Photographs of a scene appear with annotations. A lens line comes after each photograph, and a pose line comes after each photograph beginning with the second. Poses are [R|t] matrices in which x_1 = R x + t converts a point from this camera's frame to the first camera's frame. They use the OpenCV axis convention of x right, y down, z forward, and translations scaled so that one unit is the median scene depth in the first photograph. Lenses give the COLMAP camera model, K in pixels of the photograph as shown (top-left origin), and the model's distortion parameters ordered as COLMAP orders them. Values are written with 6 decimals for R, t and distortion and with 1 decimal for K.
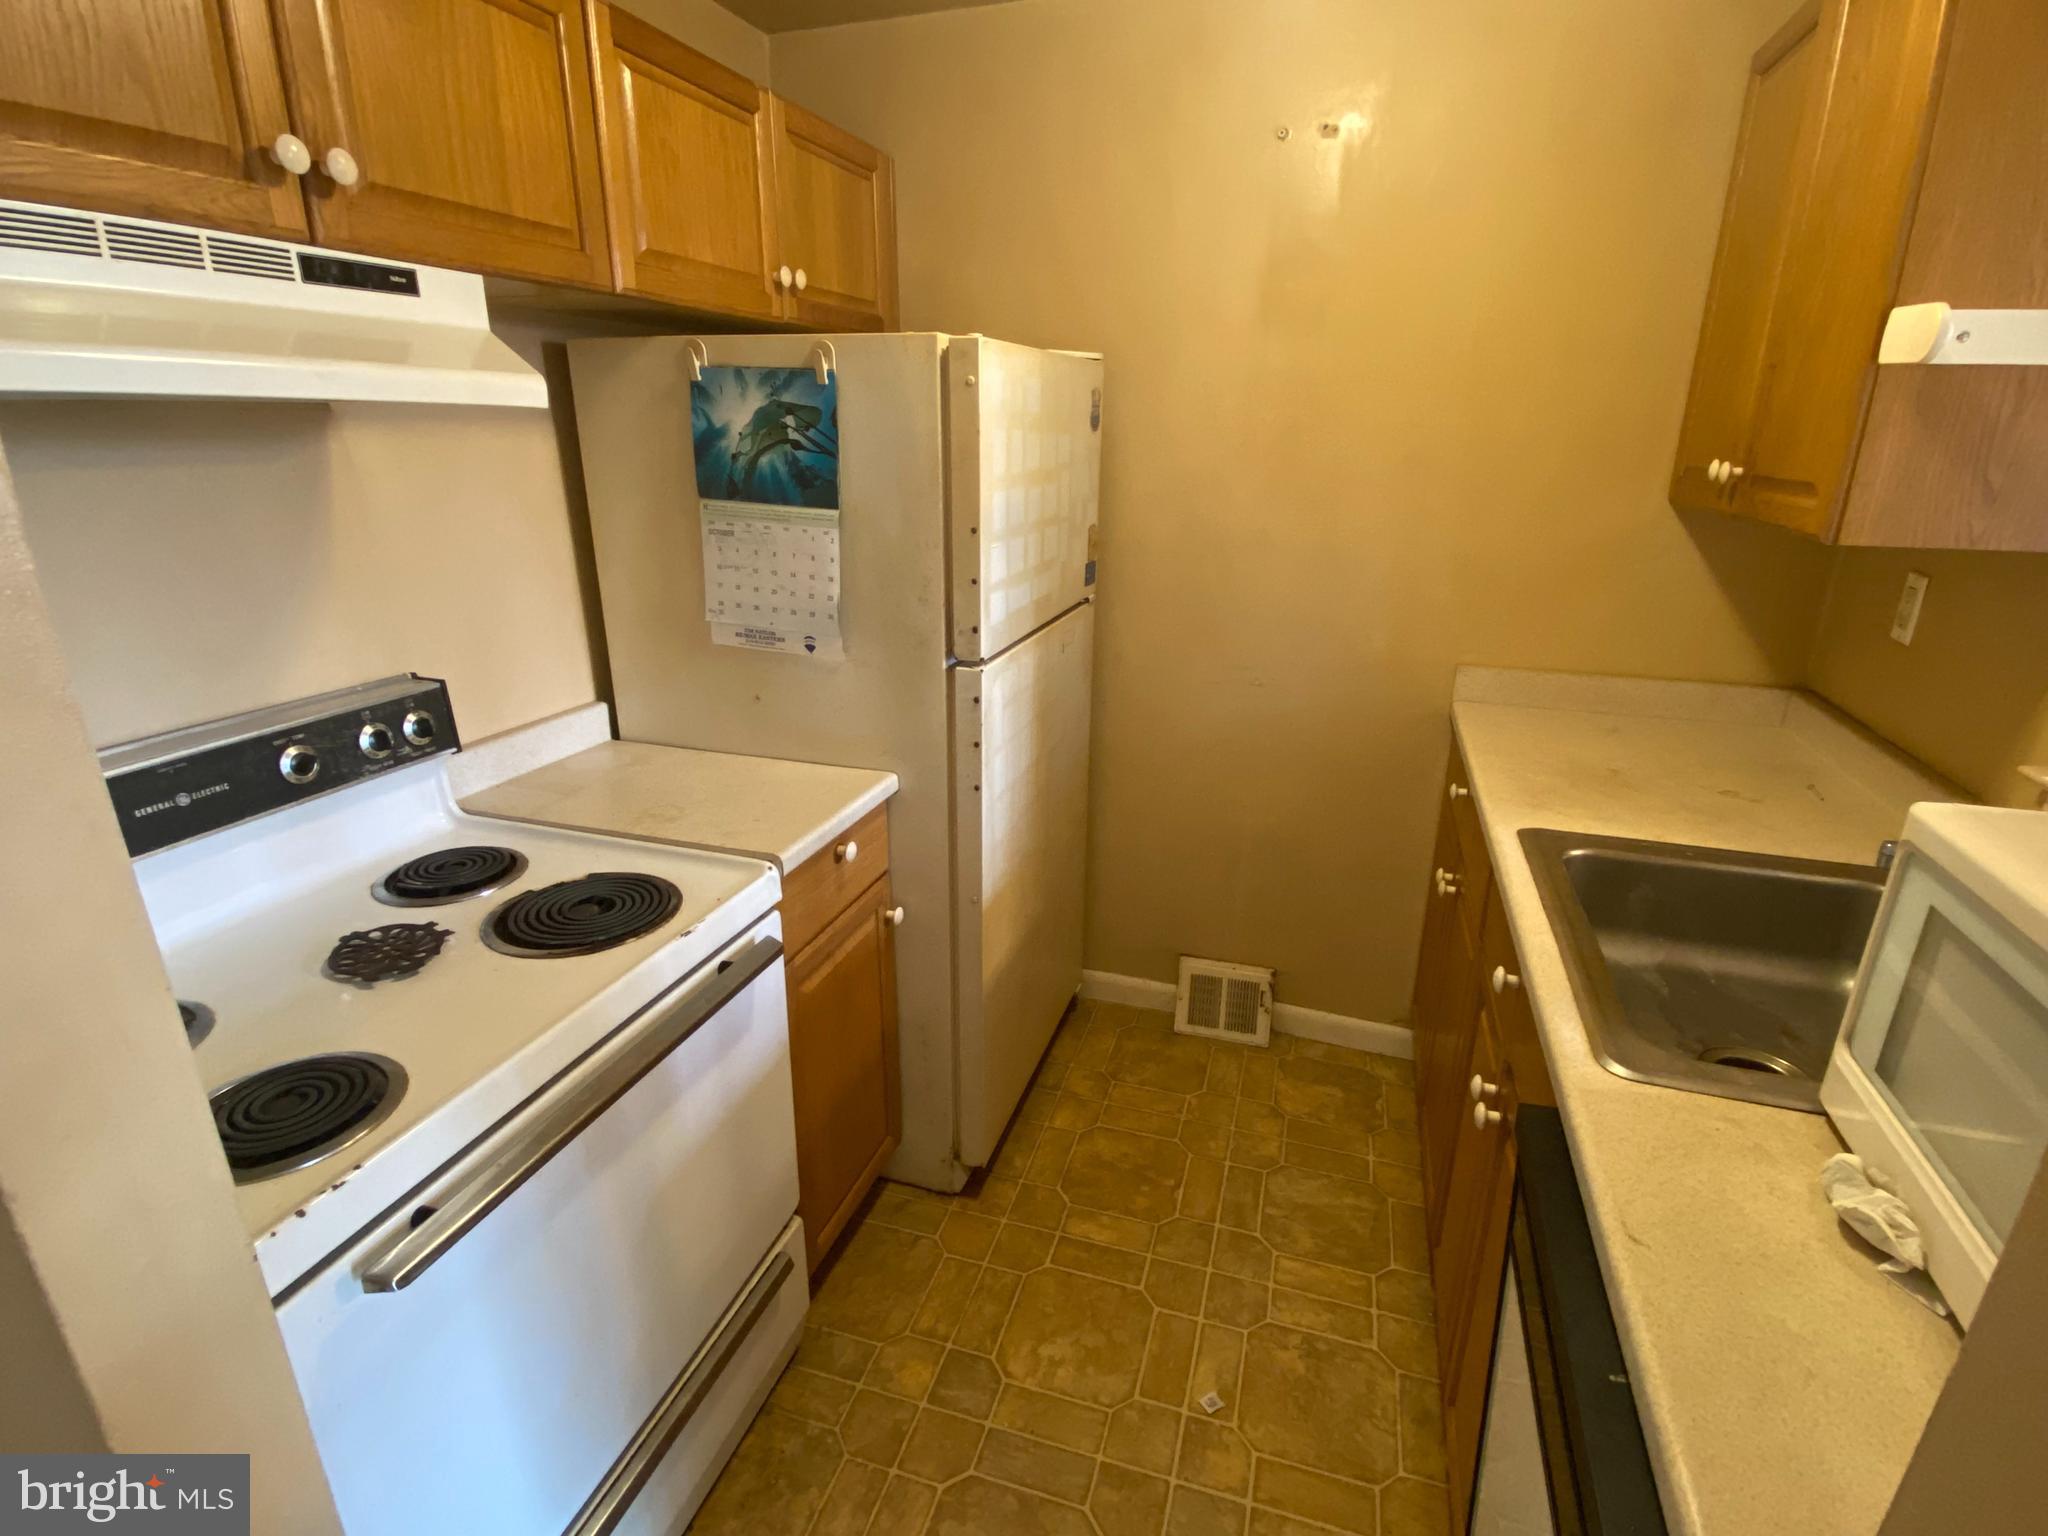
lens RADIAL K [[962.8, 0, 1027.7], [0, 962.8, 755.8], [0, 0, 1]] dist [0.010767, -0.004429]
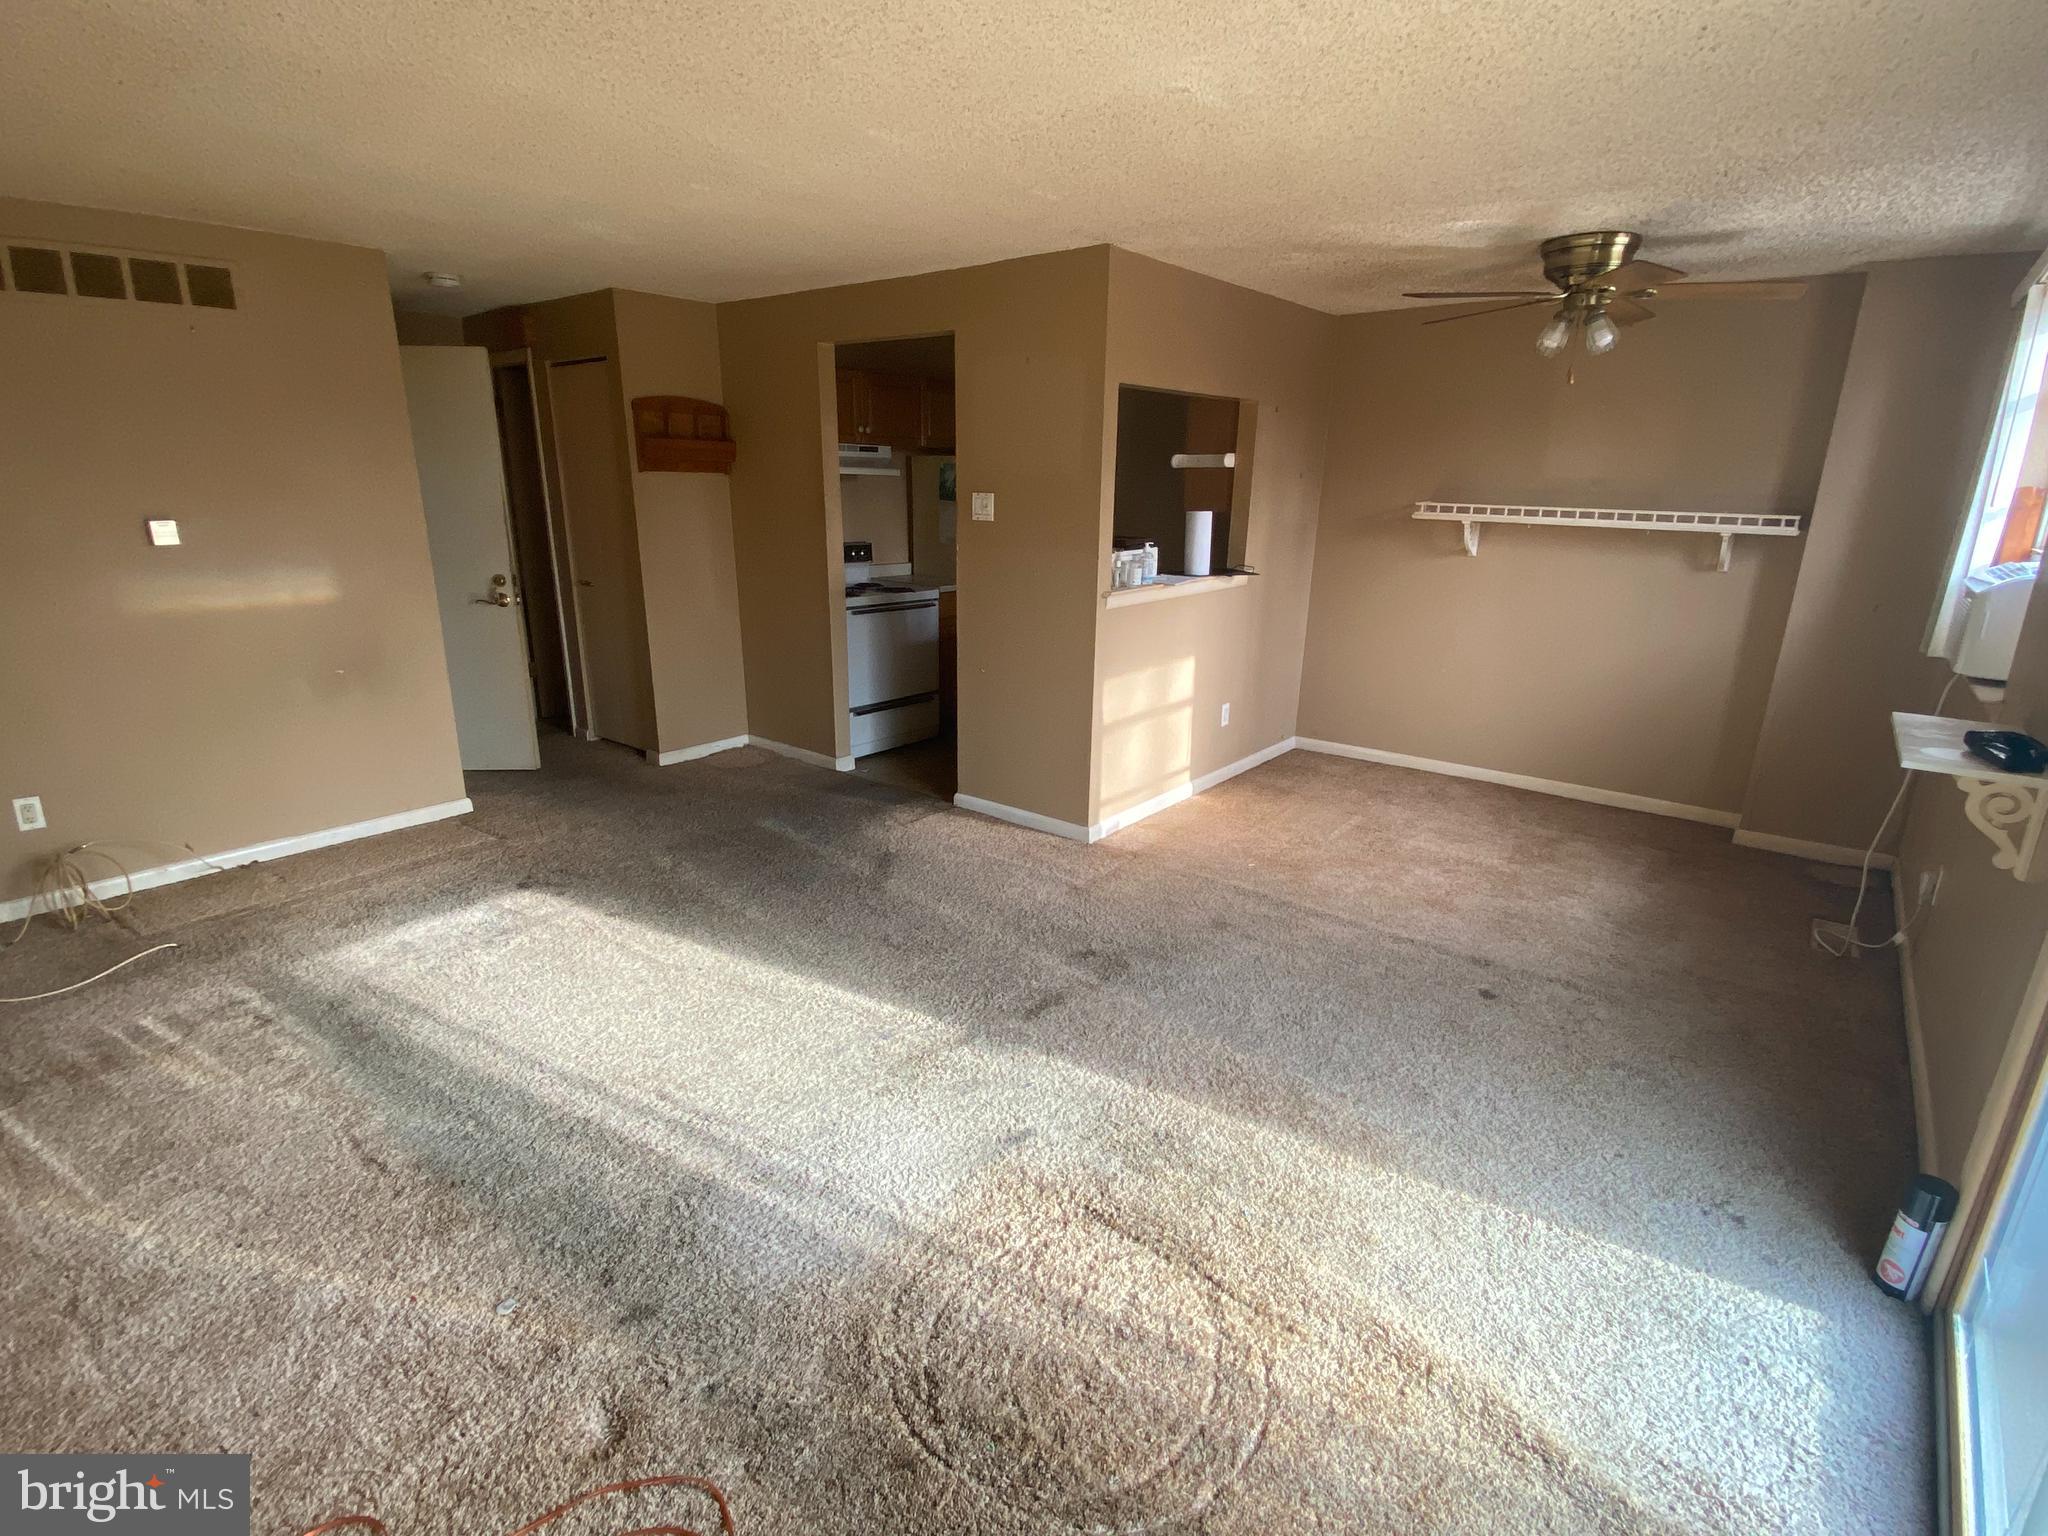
lens RADIAL K [[962.8, 0, 1034.0], [0, 962.8, 760.8], [0, 0, 1]] dist [0.010767, -0.004429]
pose [[0.941652, 0.098044, -0.321992, 1.417495], [-0.113236, 0.993152, -0.028748, 0.866753], [0.316968, 0.063532, 0.946306, -2.529846]]
